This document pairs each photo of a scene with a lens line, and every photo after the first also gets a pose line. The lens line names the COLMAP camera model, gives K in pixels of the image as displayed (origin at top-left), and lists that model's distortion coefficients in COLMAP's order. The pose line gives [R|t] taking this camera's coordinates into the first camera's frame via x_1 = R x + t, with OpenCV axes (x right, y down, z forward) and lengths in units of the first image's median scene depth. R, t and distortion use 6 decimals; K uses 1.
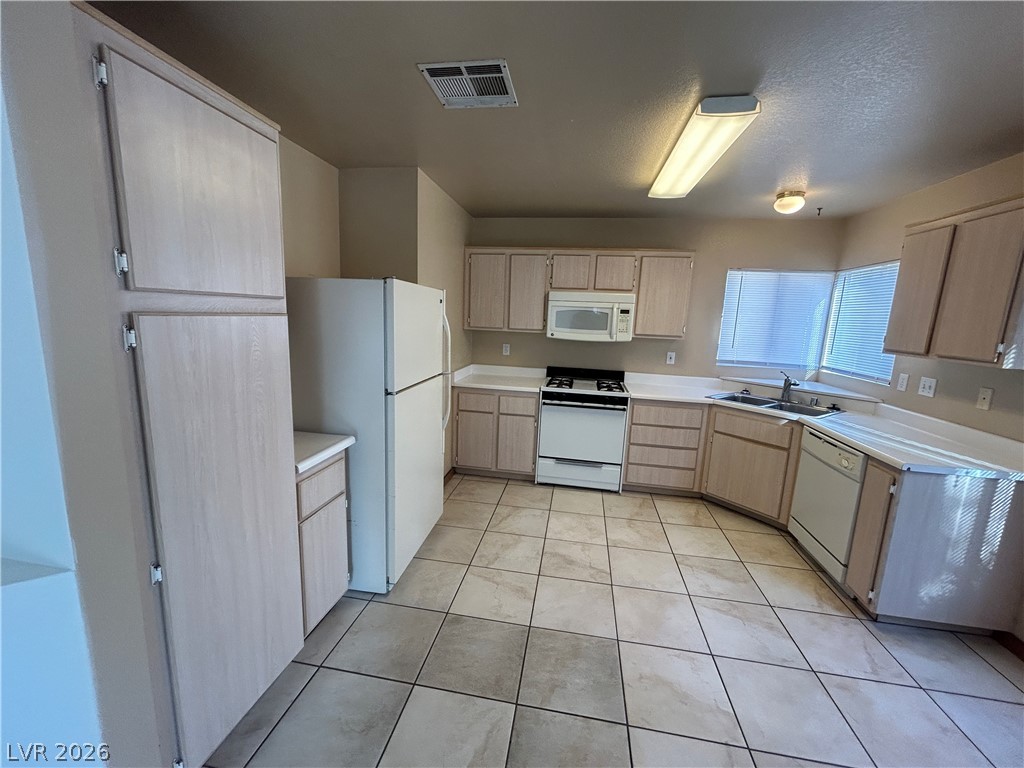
lens RADIAL K [[412.5, 0, 513.7], [0, 412.5, 385.3], [0, 0, 1]] dist [0.000440, 0.000538]
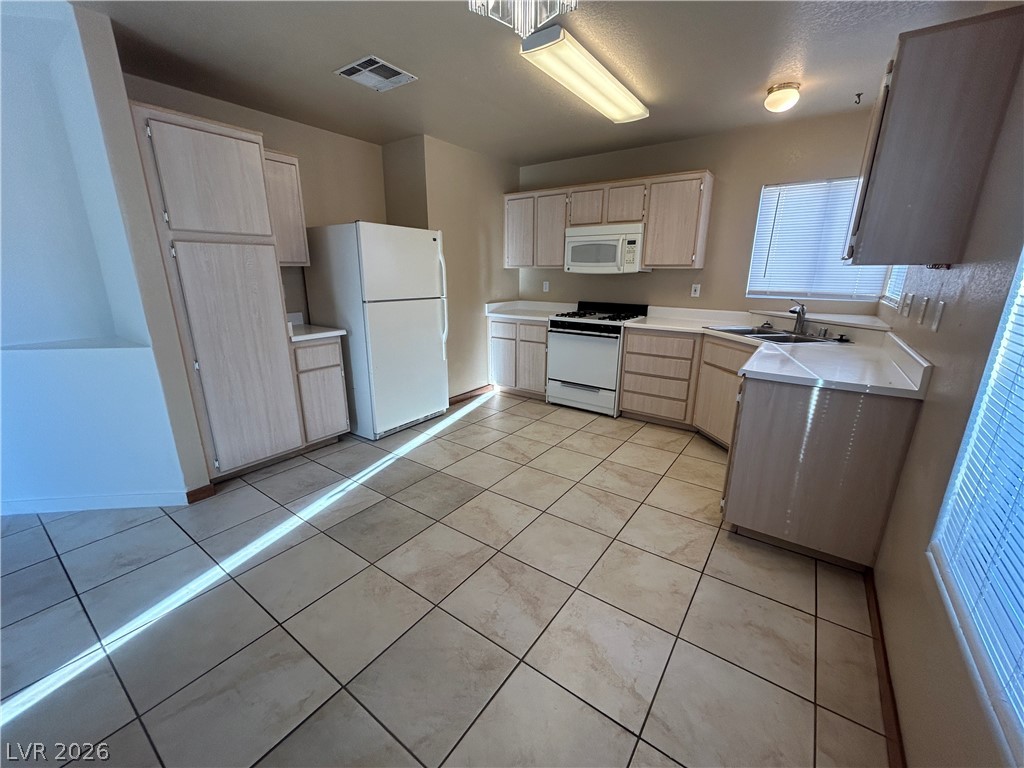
lens RADIAL K [[412.5, 0, 512.1], [0, 412.5, 384.8], [0, 0, 1]] dist [0.000440, 0.000538]
pose [[0.897549, 0.082388, -0.433148, 0.479682], [-0.042775, 0.994024, 0.100434, 0.081668], [0.438834, -0.071617, 0.895709, -0.067909]]
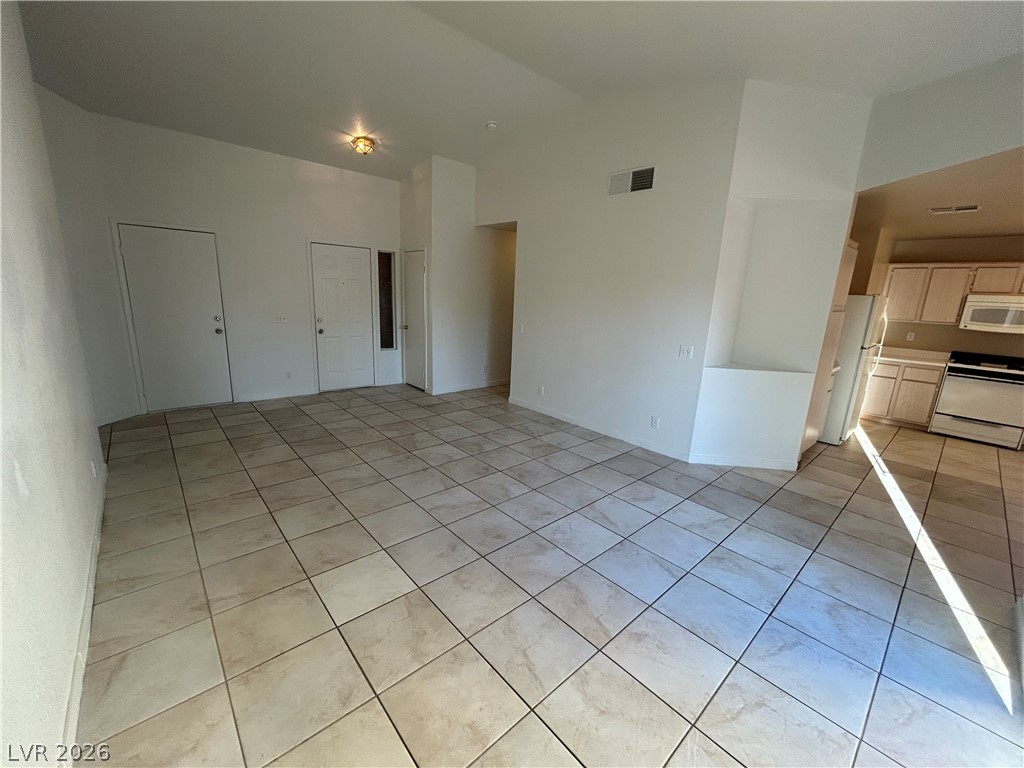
lens RADIAL K [[412.5, 0, 518.7], [0, 412.5, 384.5], [0, 0, 1]] dist [0.000440, 0.000538]
pose [[0.783410, 0.132595, -0.607197, -0.217301], [-0.117955, 0.990941, 0.064207, 0.159546], [0.610210, 0.021321, 0.791953, -1.017612]]
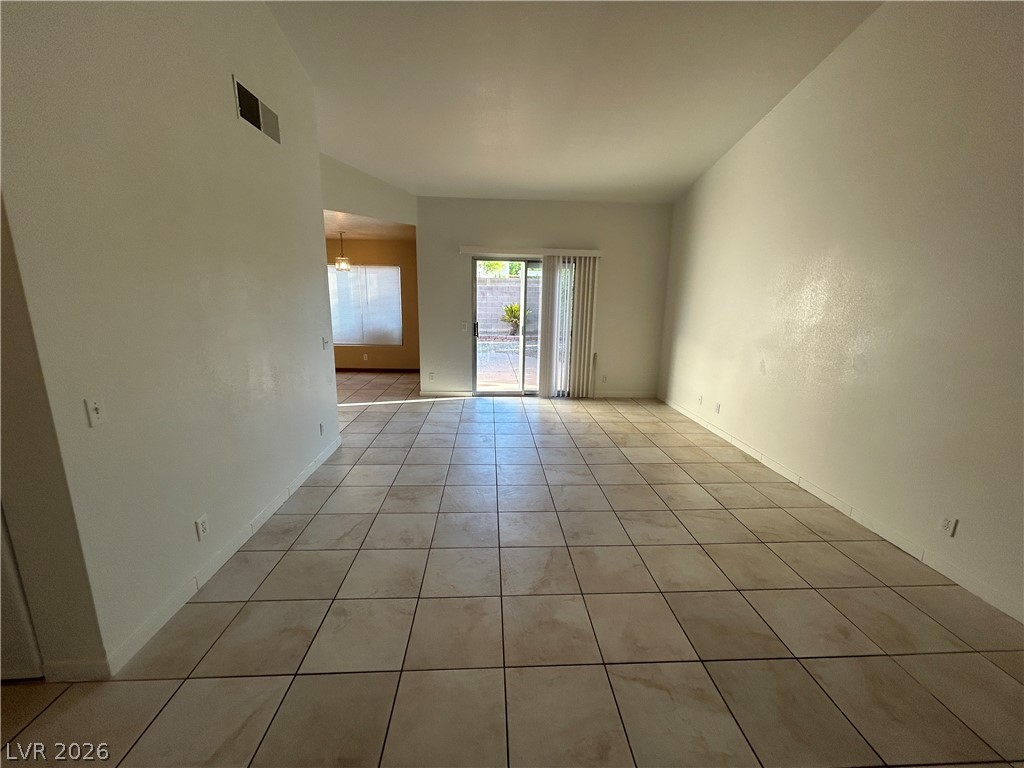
lens RADIAL K [[412.5, 0, 512.4], [0, 412.5, 385.0], [0, 0, 1]] dist [0.000440, 0.000538]
pose [[-0.210937, -0.252735, 0.944262, -1.665354], [0.139939, 0.948239, 0.285060, -0.038126], [-0.967431, 0.192269, -0.164651, -0.169597]]
